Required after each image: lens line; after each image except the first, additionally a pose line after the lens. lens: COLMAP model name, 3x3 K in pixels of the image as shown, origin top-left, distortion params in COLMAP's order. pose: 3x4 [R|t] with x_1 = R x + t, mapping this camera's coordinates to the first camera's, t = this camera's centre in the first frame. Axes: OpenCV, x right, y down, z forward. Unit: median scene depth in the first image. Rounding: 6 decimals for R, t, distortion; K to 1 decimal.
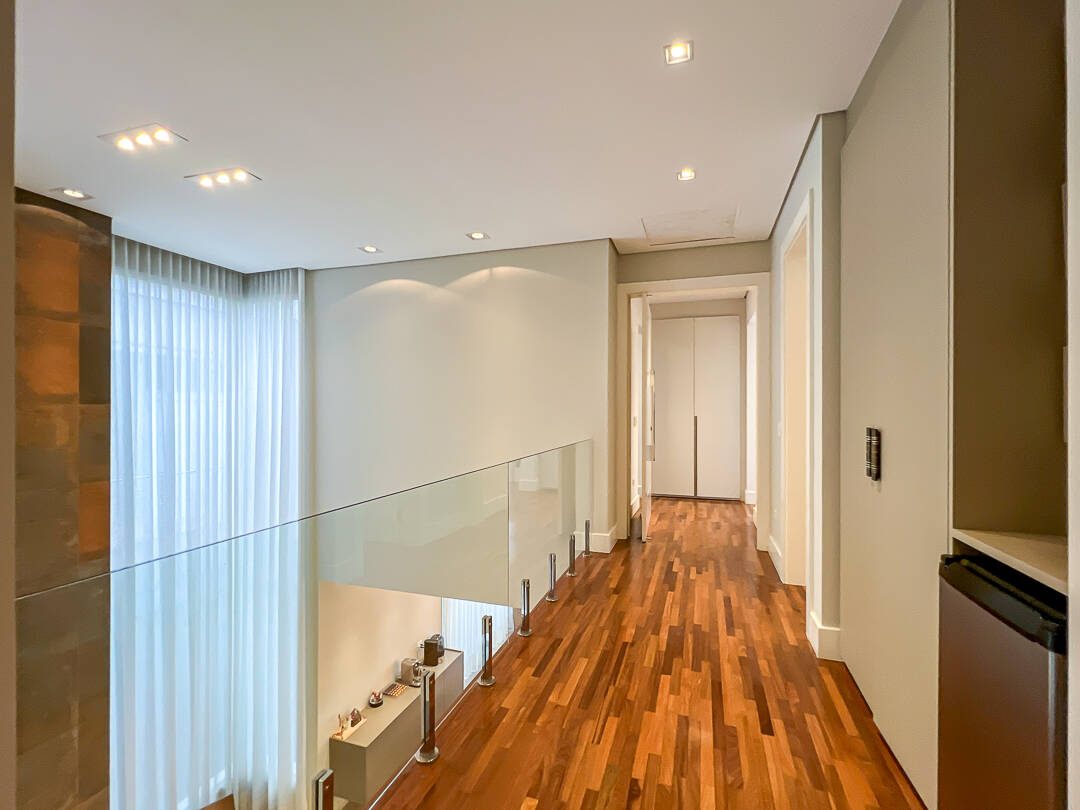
lens RADIAL K [[482.3, 0, 541.9], [0, 482.3, 411.4], [0, 0, 1]] dist [-0.001723, -0.000646]
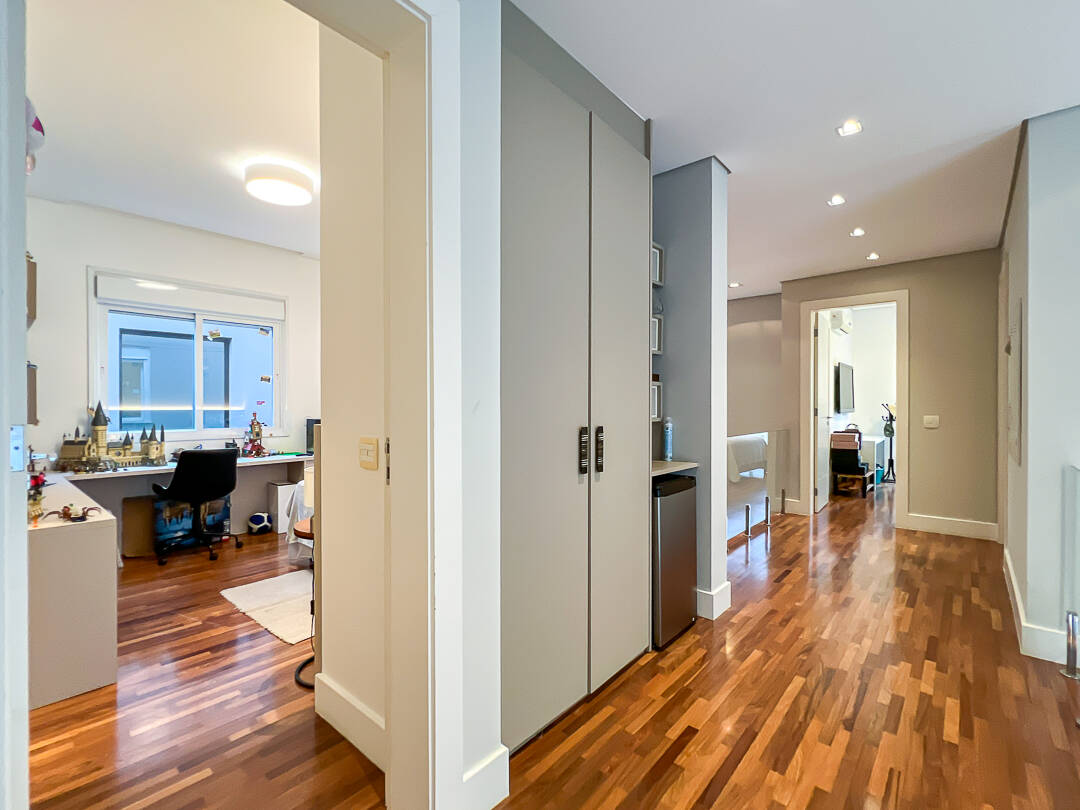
lens RADIAL K [[482.3, 0, 558.2], [0, 482.3, 398.8], [0, 0, 1]] dist [-0.001723, -0.000646]
pose [[-0.928761, 0.004441, 0.370652, 0.178293], [0.001507, 0.999965, -0.008203, -0.004802], [-0.370675, -0.007060, -0.928736, 1.024261]]
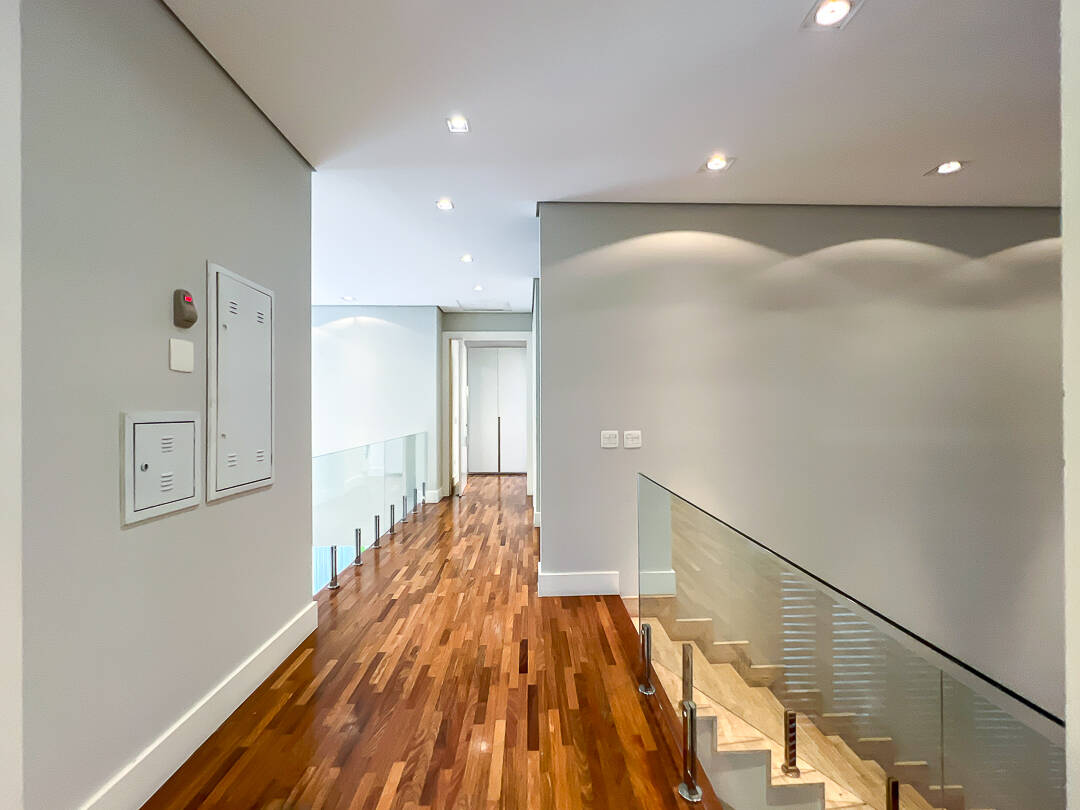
lens RADIAL K [[482.3, 0, 540.1], [0, 482.3, 408.3], [0, 0, 1]] dist [-0.001723, -0.000646]
pose [[0.940976, -0.002797, 0.338462, -0.091186], [0.005746, 0.999954, -0.007713, -0.005656], [-0.338425, 0.009203, 0.940948, -0.700232]]
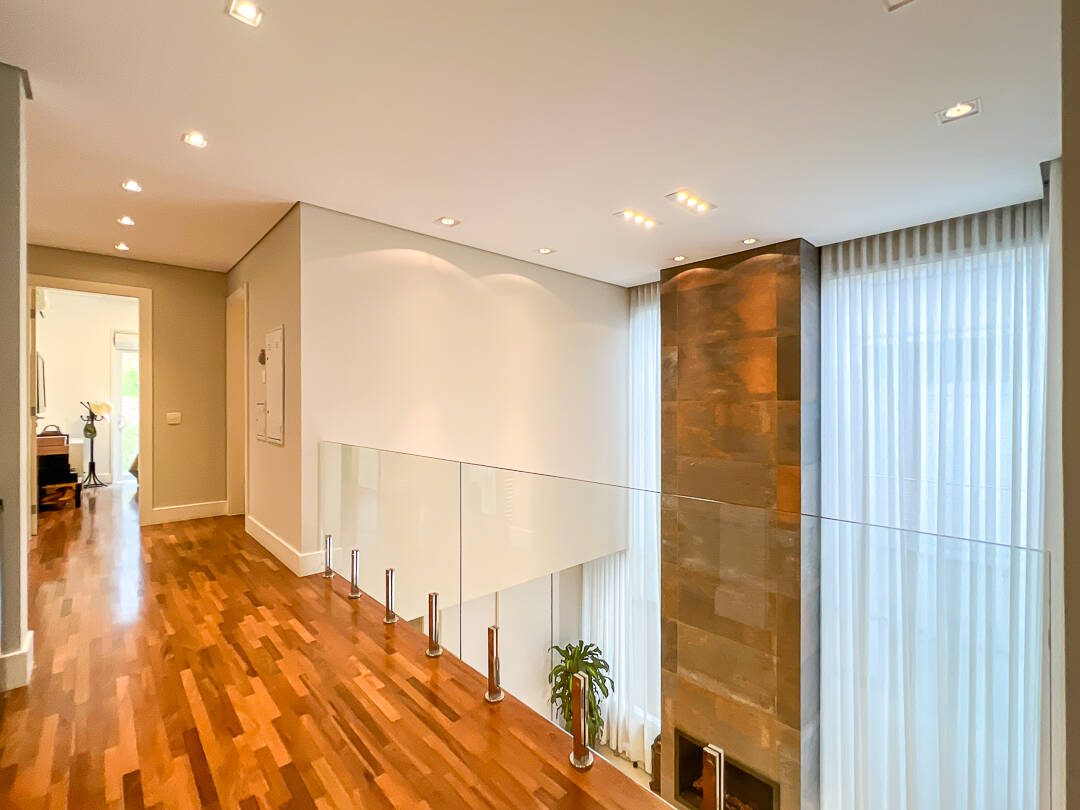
lens RADIAL K [[482.3, 0, 528.3], [0, 482.3, 408.6], [0, 0, 1]] dist [-0.001723, -0.000646]
pose [[-0.495155, 0.006393, -0.868781, 0.434869], [-0.006210, 0.999921, 0.010897, -0.003737], [0.868782, 0.010791, -0.495076, 1.029663]]
